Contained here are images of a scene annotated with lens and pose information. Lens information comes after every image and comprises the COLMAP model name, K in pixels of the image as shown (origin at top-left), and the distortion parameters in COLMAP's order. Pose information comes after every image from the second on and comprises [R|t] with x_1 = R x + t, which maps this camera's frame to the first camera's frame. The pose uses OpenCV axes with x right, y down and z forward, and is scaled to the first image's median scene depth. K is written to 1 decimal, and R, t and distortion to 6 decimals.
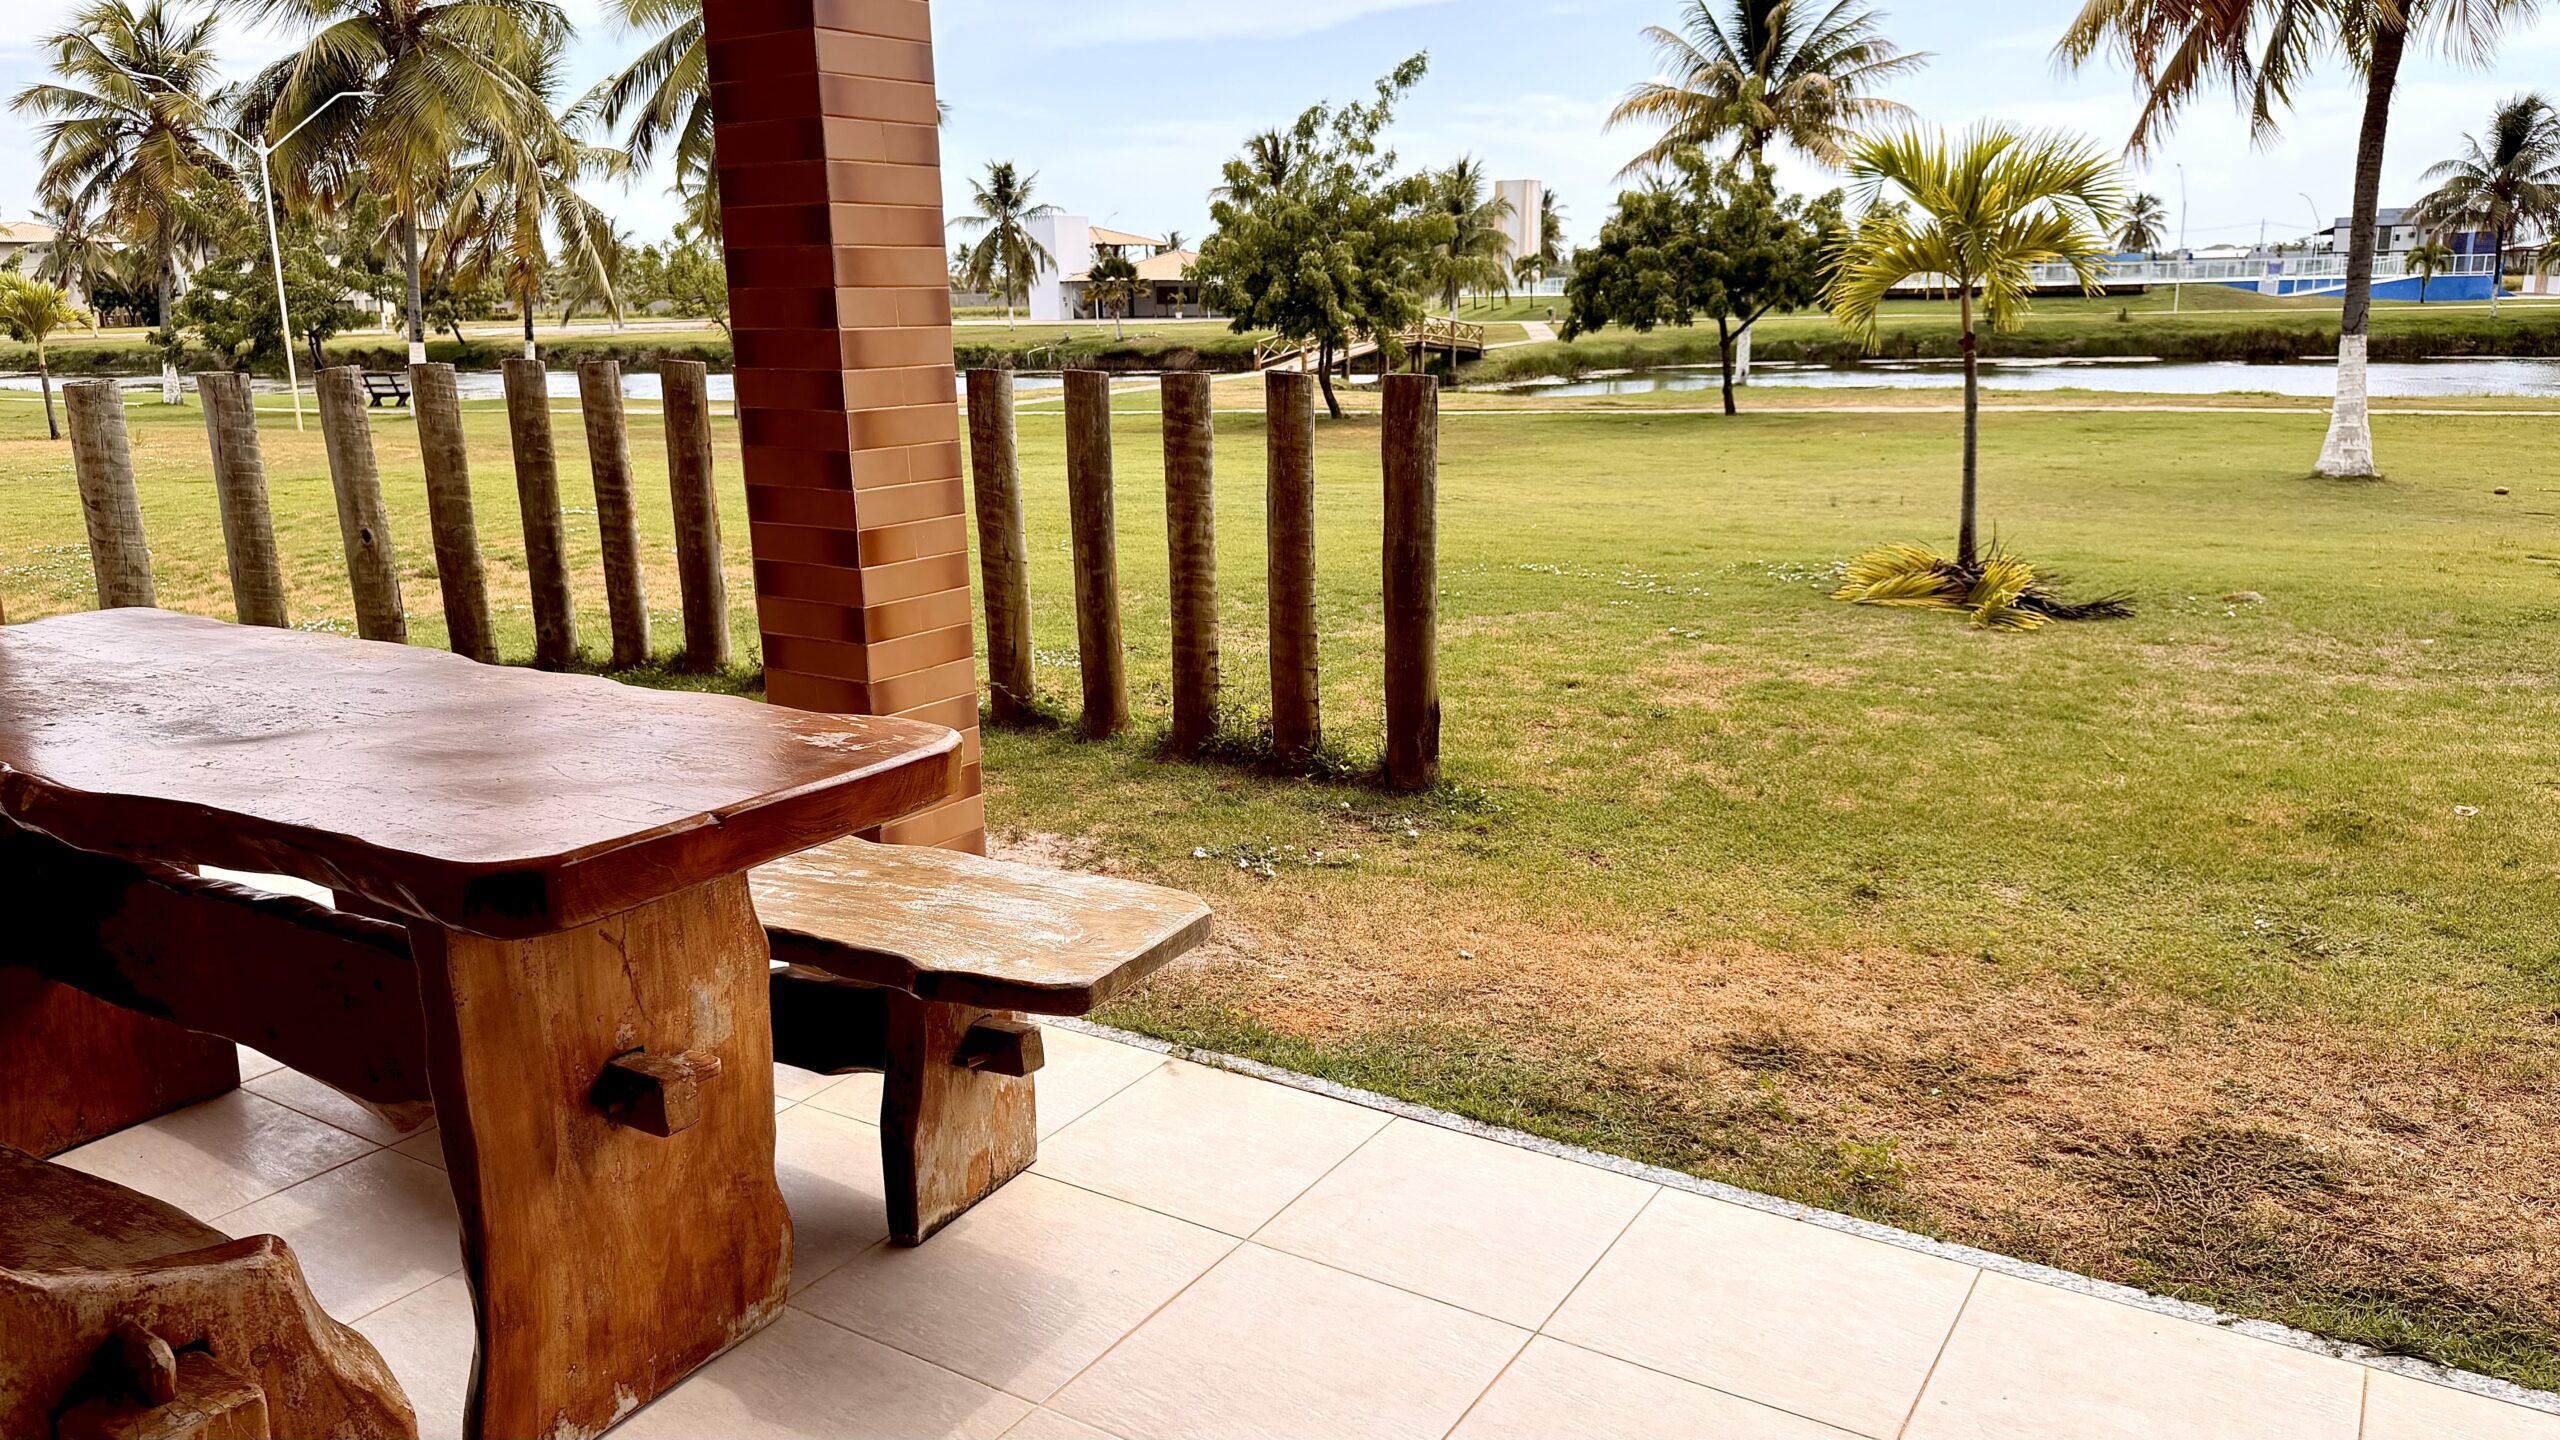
lens RADIAL K [[1785.2, 0, 1288.2], [0, 1785.2, 724.1], [0, 0, 1]] dist [0.110811, -0.150273]
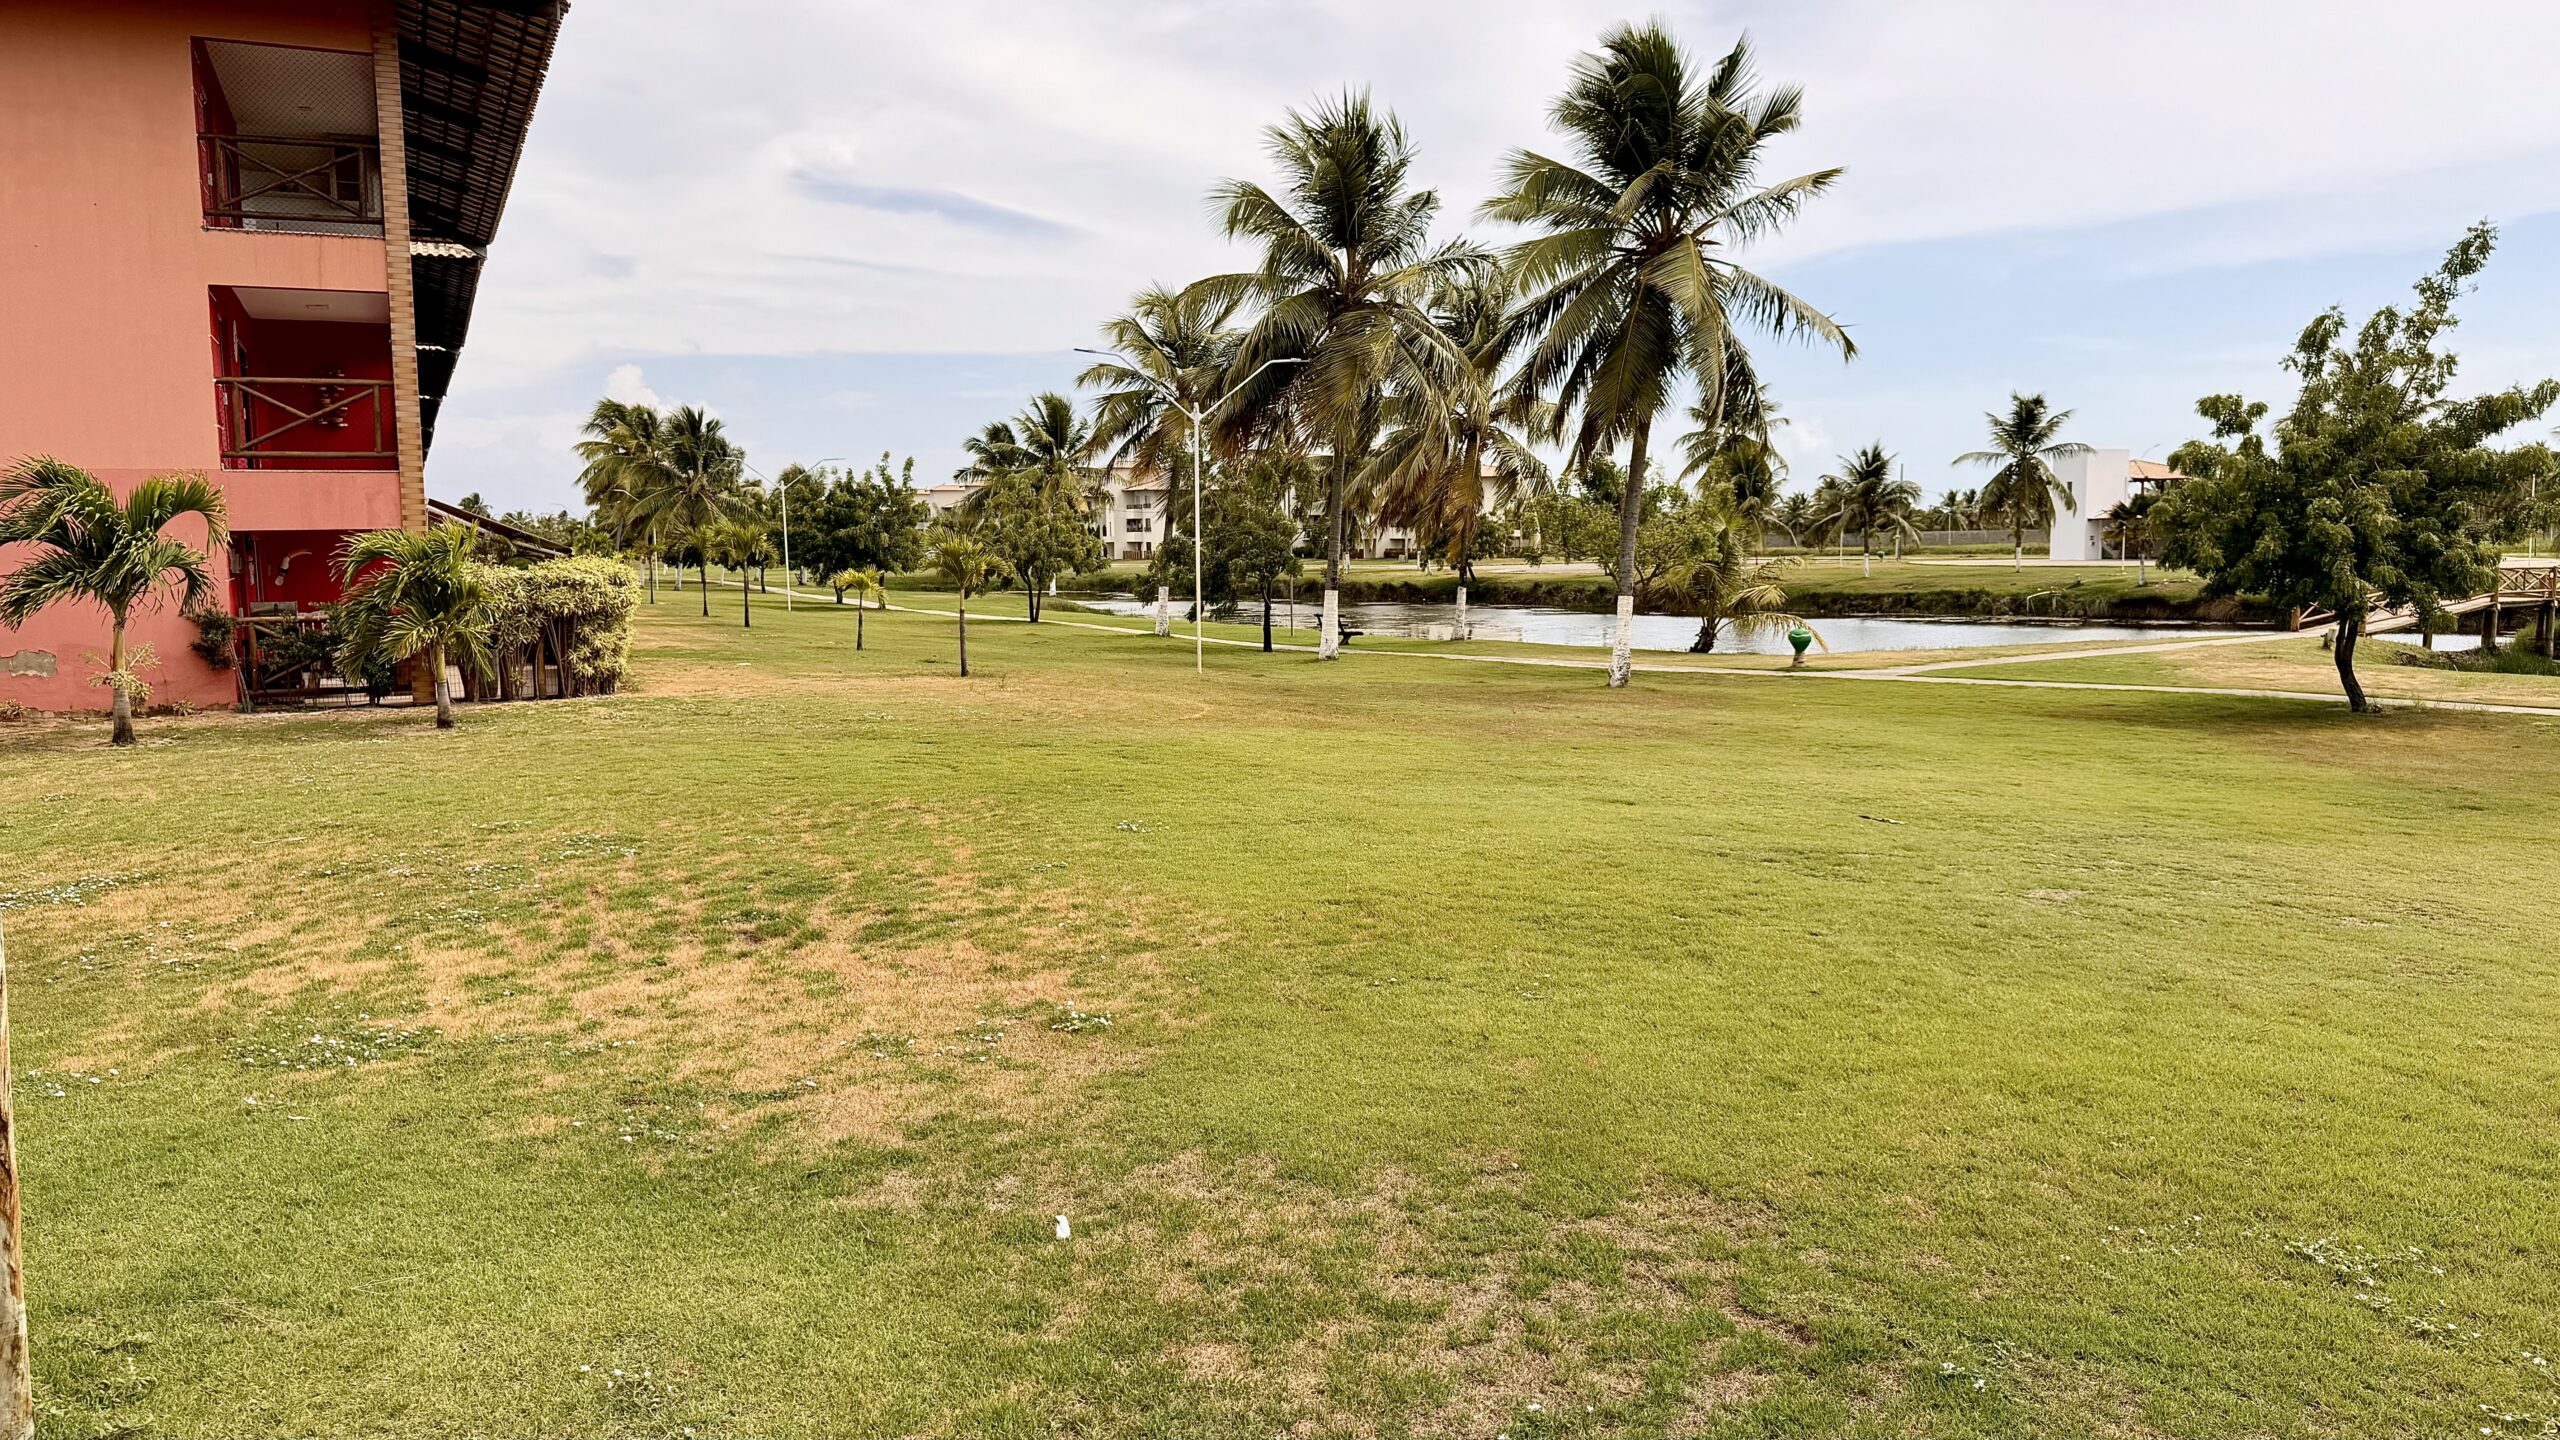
lens RADIAL K [[1785.2, 0, 1288.2], [0, 1785.2, 724.1], [0, 0, 1]] dist [0.110811, -0.150273]
pose [[0.852411, 0.063536, -0.518998, 0.076286], [-0.128231, 0.987680, -0.089695, -0.070969], [0.506905, 0.143009, 0.850057, 0.225506]]
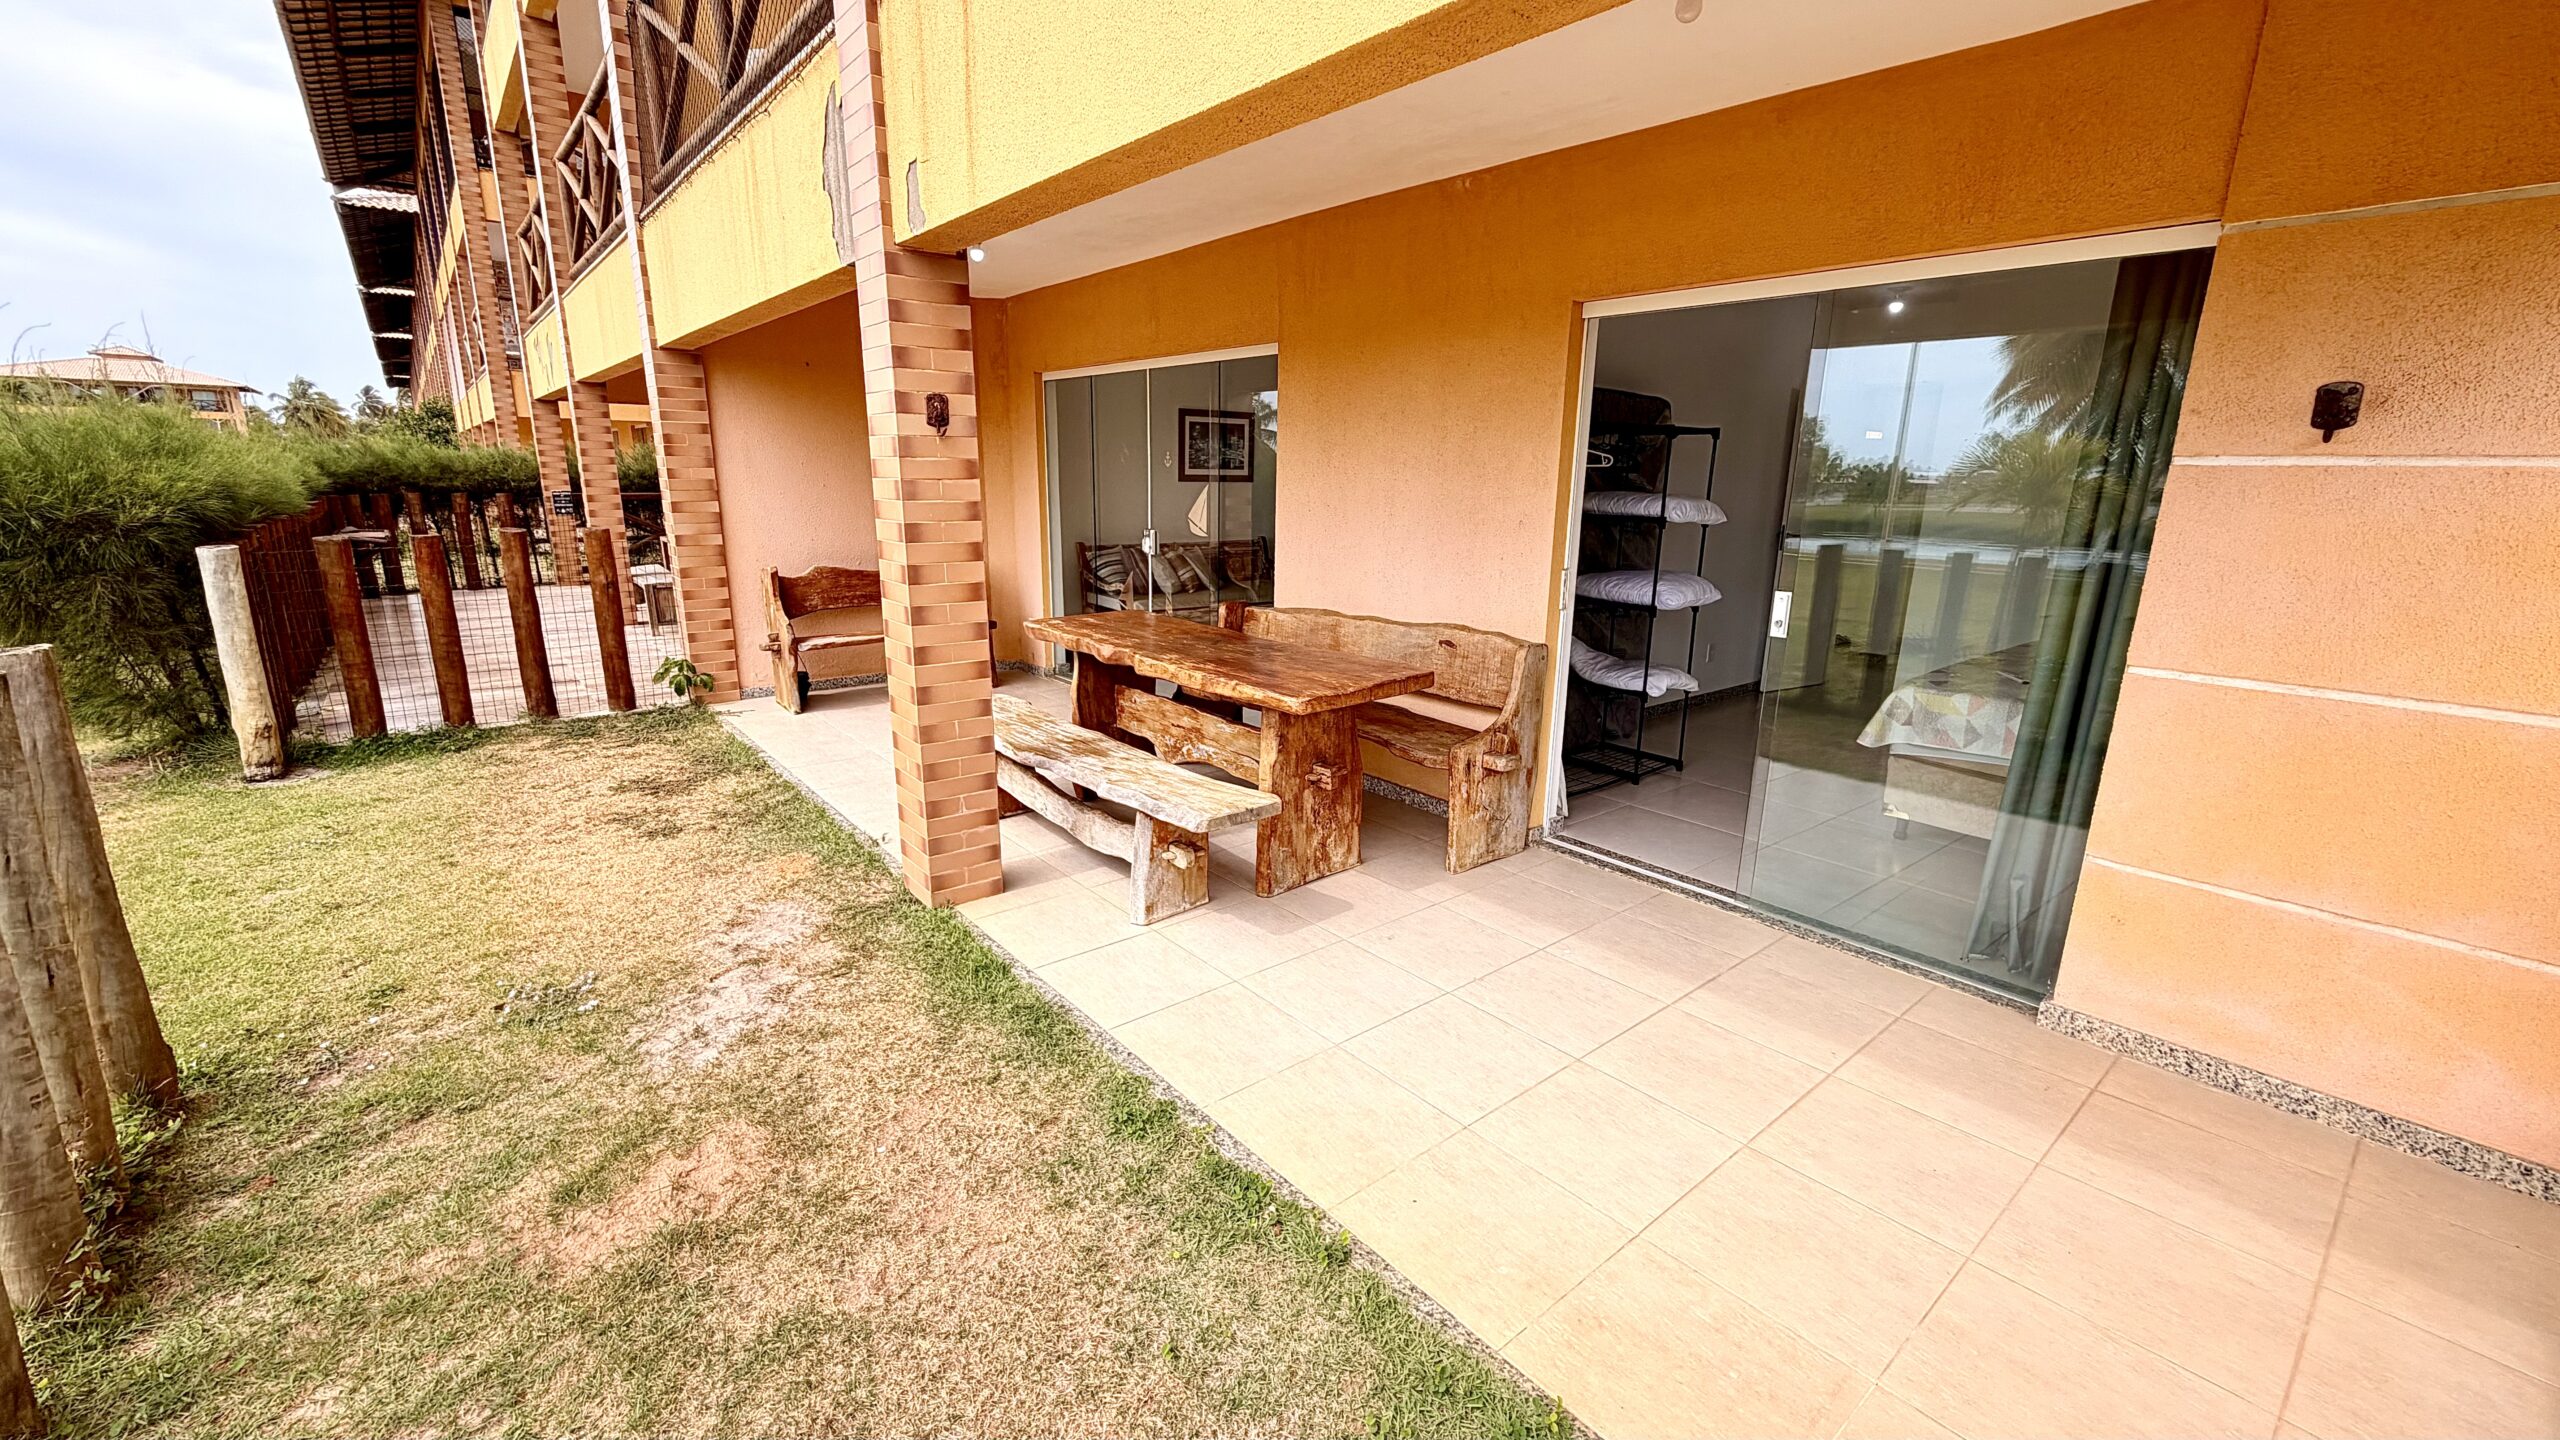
lens RADIAL K [[1022.4, 0, 1276.0], [0, 1022.4, 718.4], [0, 0, 1]] dist [0.001876, -0.000473]
pose [[-0.950468, -0.066603, 0.303603, -0.139716], [0.078745, 0.893309, 0.442491, -0.074943], [-0.300682, 0.444481, -0.843817, 0.281354]]
